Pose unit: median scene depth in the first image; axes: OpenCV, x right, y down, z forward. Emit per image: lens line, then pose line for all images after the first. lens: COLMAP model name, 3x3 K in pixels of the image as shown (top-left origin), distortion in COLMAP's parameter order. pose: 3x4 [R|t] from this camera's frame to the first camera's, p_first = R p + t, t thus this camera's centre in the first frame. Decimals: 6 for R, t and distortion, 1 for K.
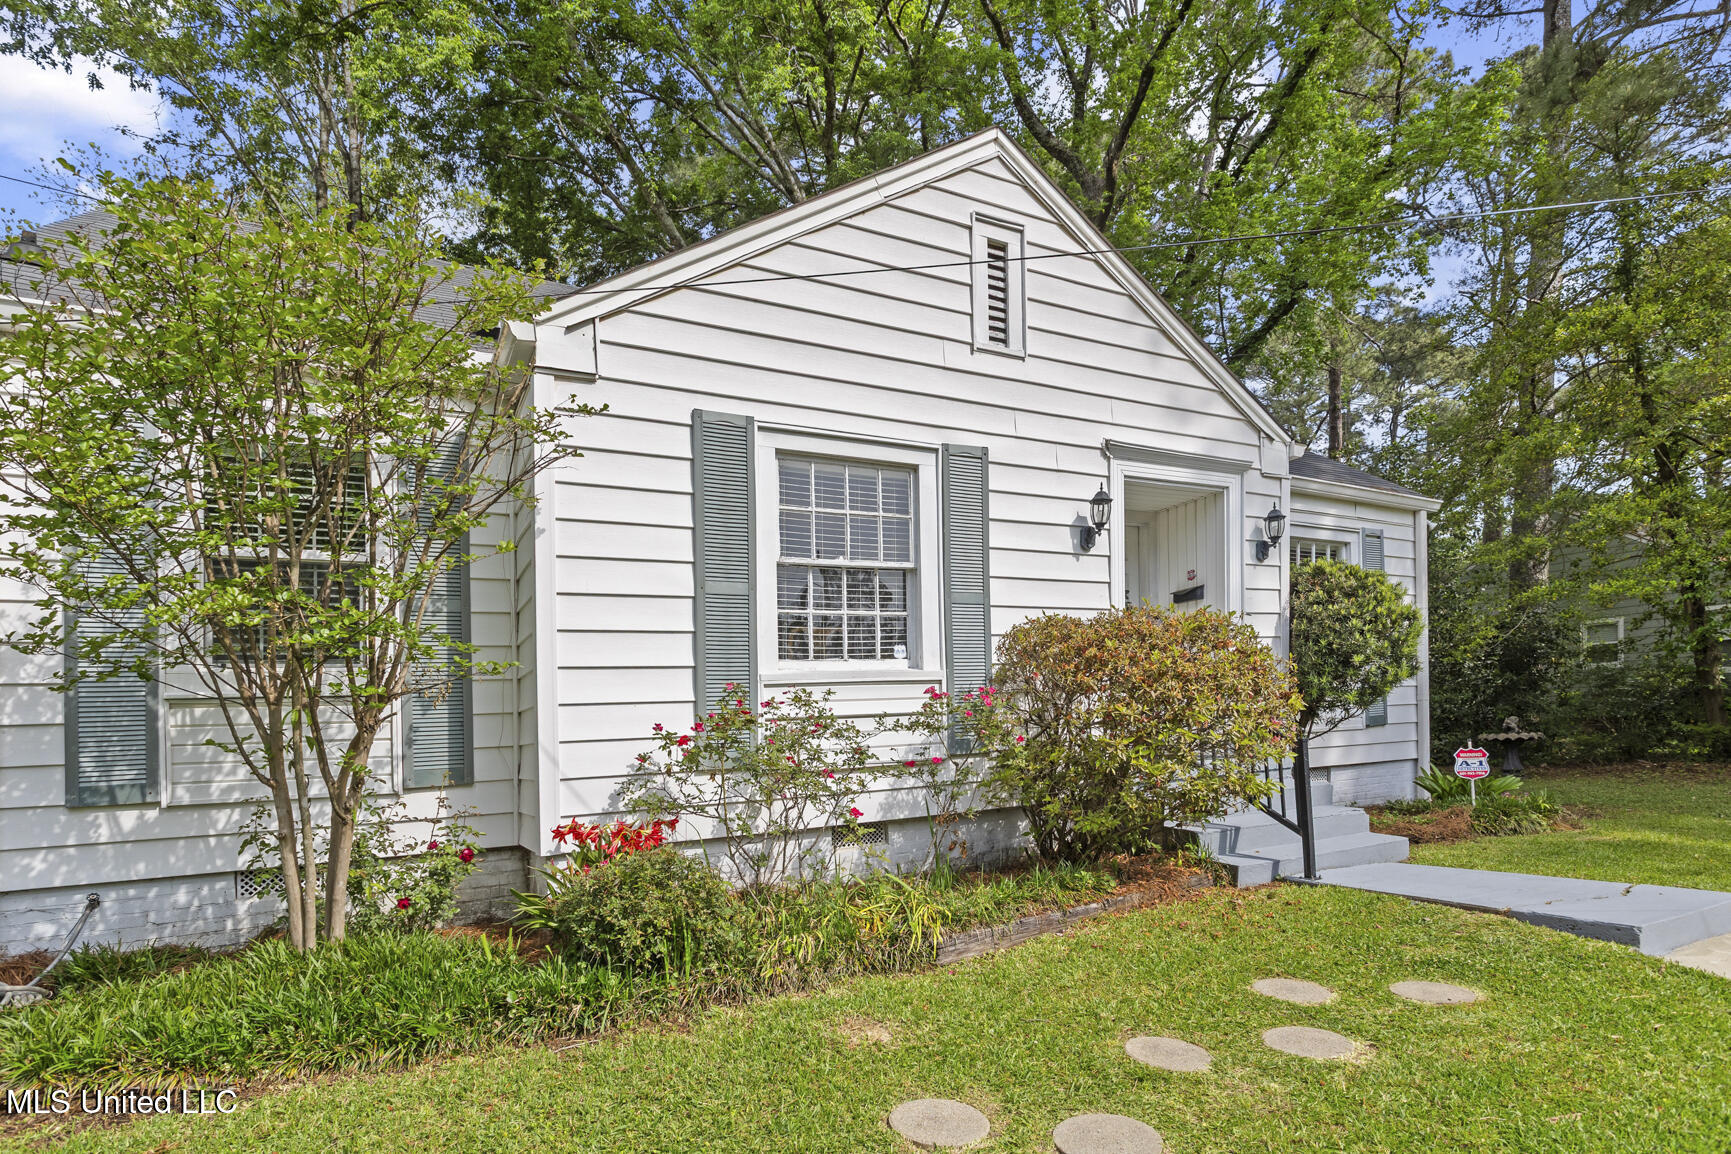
lens RADIAL K [[873.9, 0, 864.0], [0, 873.9, 636.3], [0, 0, 1]] dist [0.001780, 0.000727]
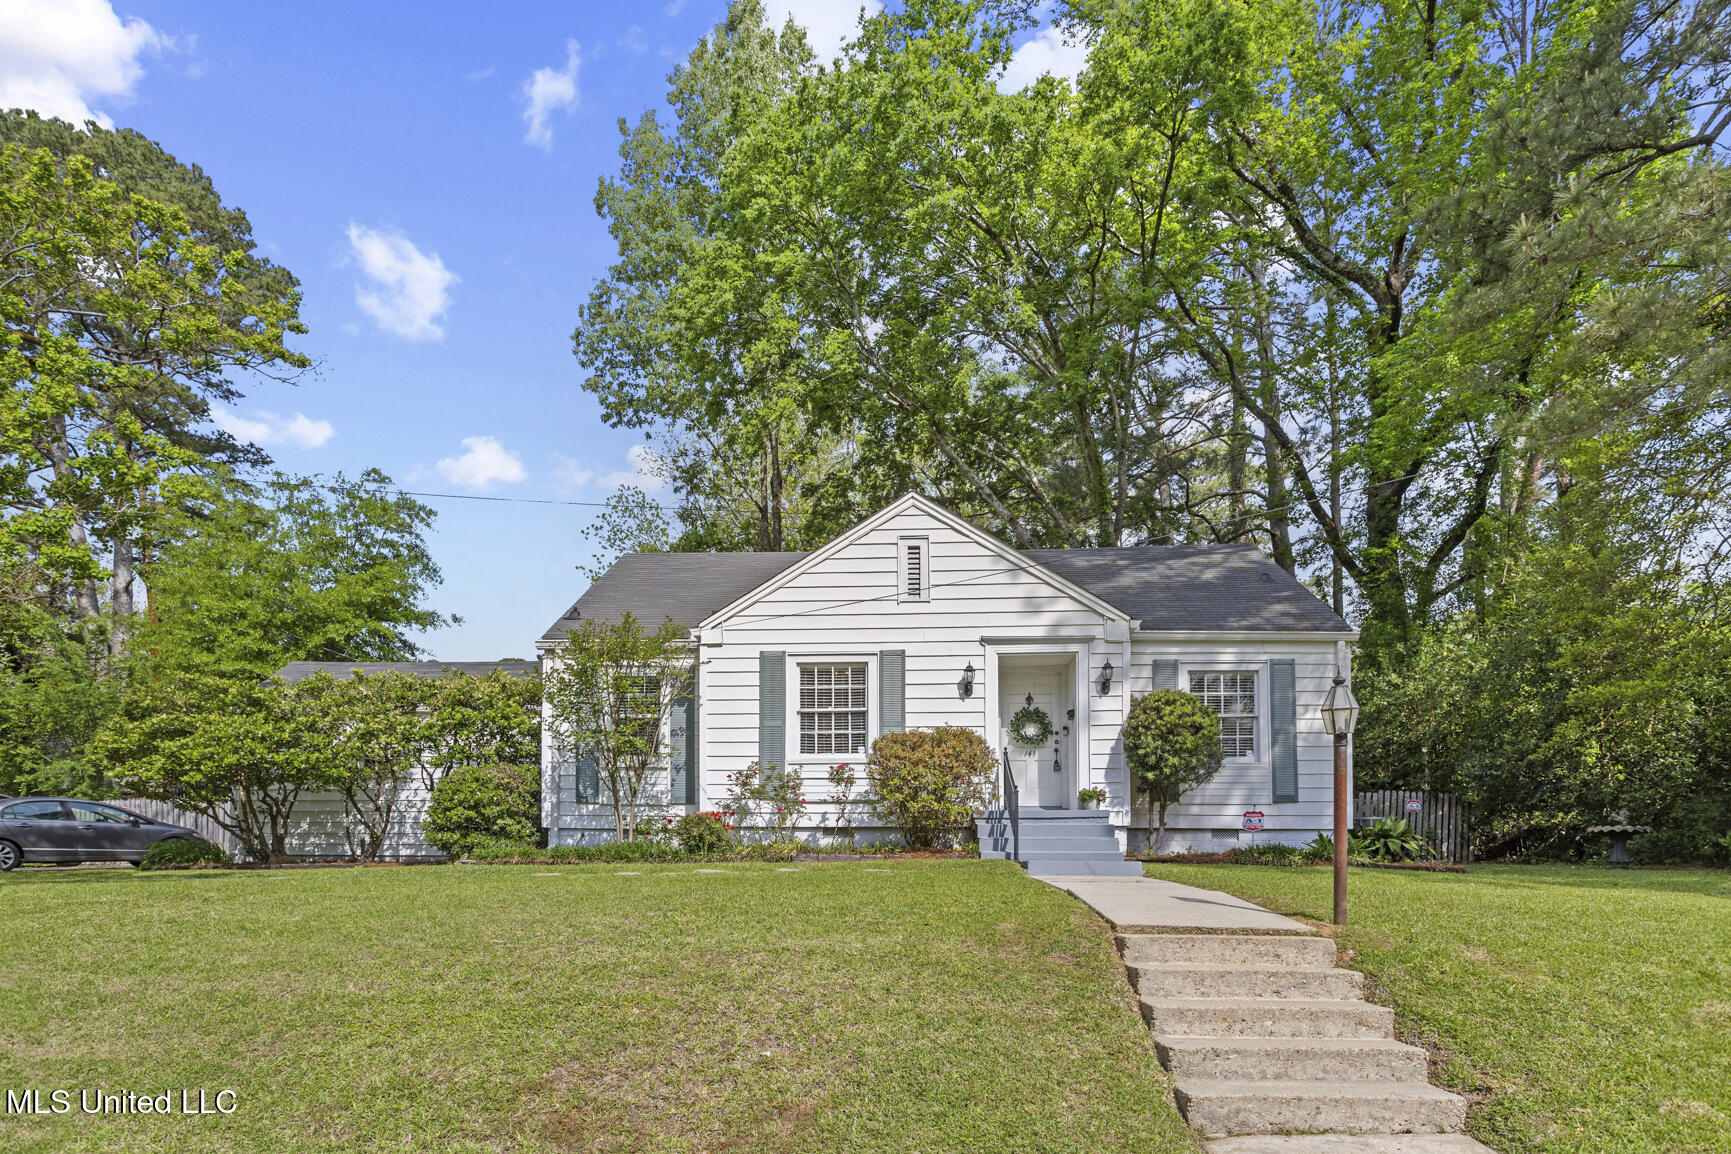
lens RADIAL K [[967.7, 0, 866.3], [0, 967.7, 665.9], [0, 0, 1]] dist [-0.000981, 0.000081]
pose [[0.845219, -0.056300, -0.531446, 1.326661], [0.012175, 0.996206, -0.086173, 0.017956], [0.534281, 0.066365, 0.842698, -1.003321]]
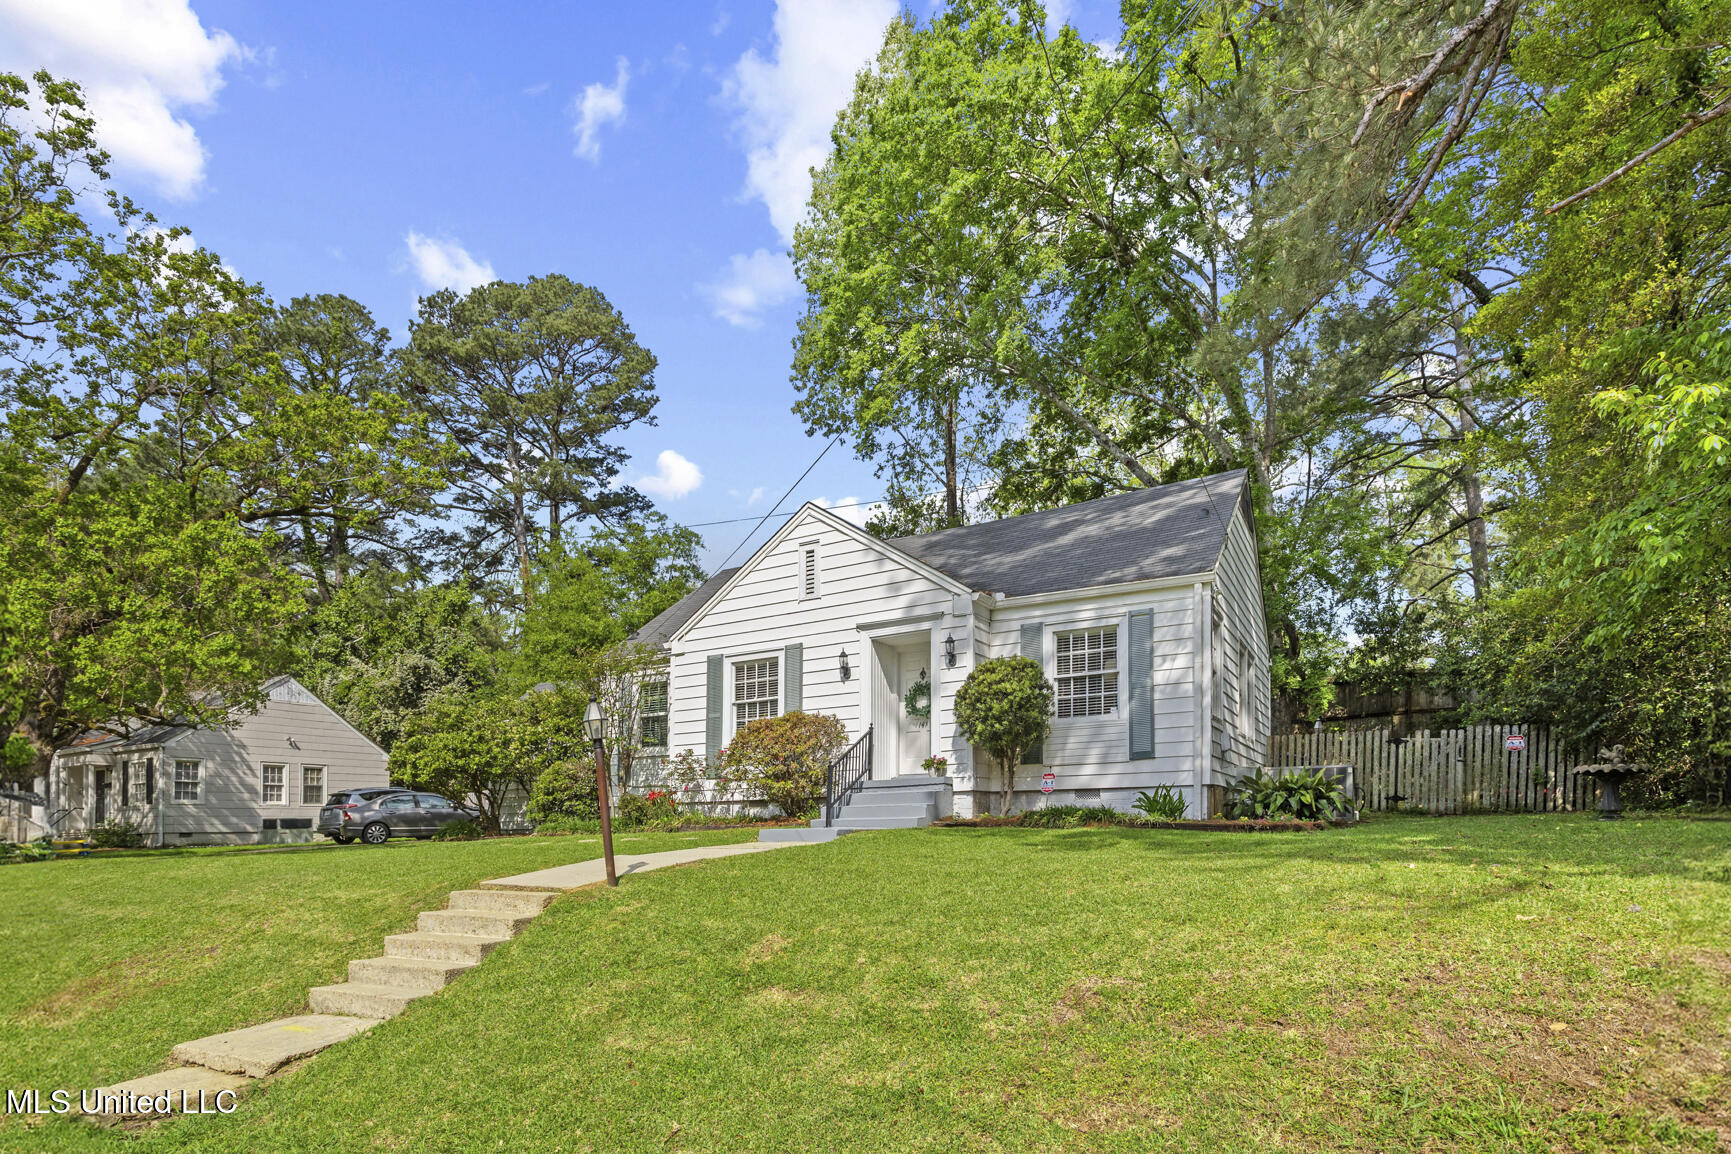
lens RADIAL K [[1002.4, 0, 865.5], [0, 1002.4, 577.0], [0, 0, 1]] dist [-0.001102, -0.000281]
pose [[0.478053, -0.171952, -0.861335, 2.706855], [0.089506, 0.985082, -0.146979, 0.024678], [0.873759, -0.006831, 0.486312, -0.174098]]
